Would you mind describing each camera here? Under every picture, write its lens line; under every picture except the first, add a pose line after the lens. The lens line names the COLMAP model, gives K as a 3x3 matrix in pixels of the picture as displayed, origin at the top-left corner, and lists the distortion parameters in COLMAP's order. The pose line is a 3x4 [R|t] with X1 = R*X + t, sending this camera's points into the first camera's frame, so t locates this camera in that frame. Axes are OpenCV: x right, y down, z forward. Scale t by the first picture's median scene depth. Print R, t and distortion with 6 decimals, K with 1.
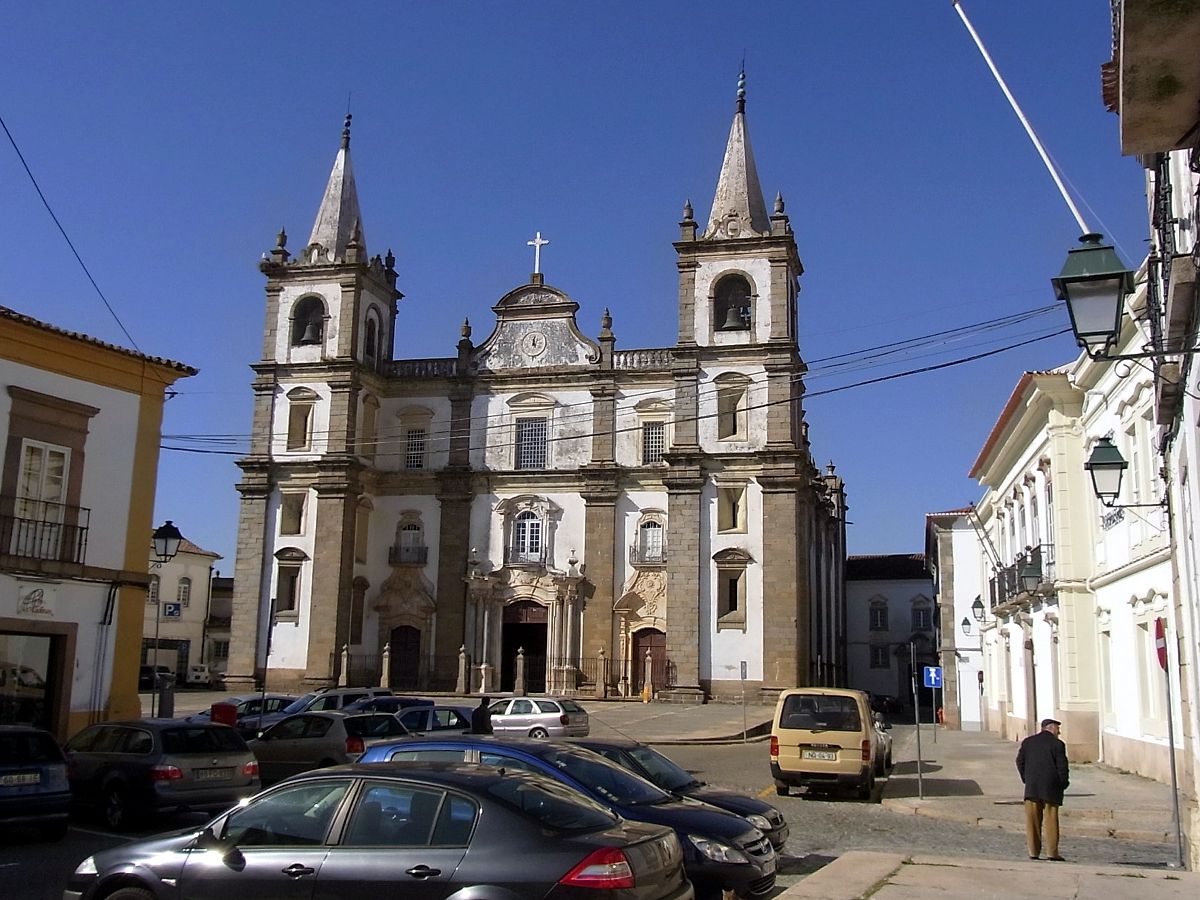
lens RADIAL K [[994.7, 0, 600.0], [0, 994.7, 450.0], [0, 0, 1]] dist [-0.085775, 0.000384]
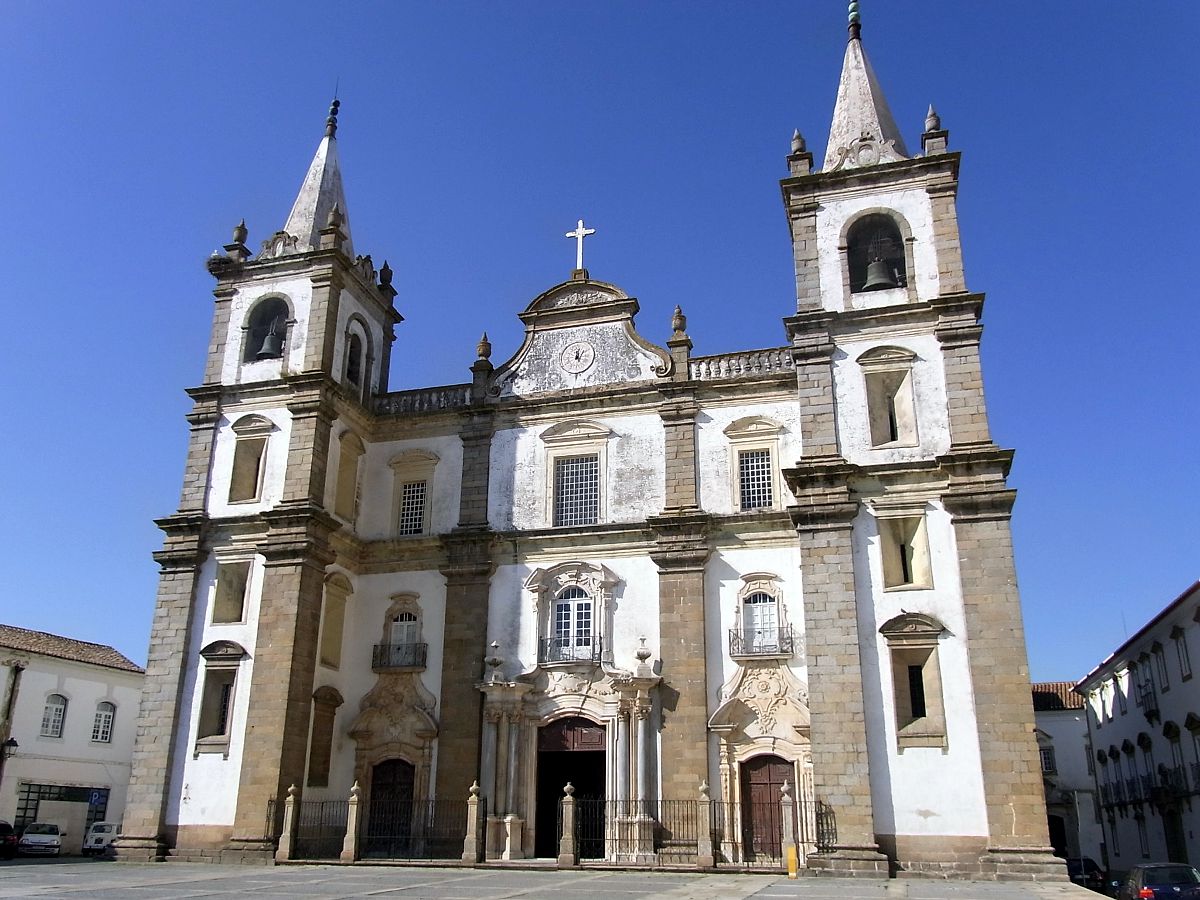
lens RADIAL K [[1016.9, 0, 600.0], [0, 1016.9, 450.0], [0, 0, 1]] dist [-0.102204, 0.088577]
pose [[0.999408, -0.019638, -0.028245, -0.032802], [0.015316, 0.989192, -0.145821, 0.072083], [0.030803, 0.145302, 0.988908, 0.300543]]
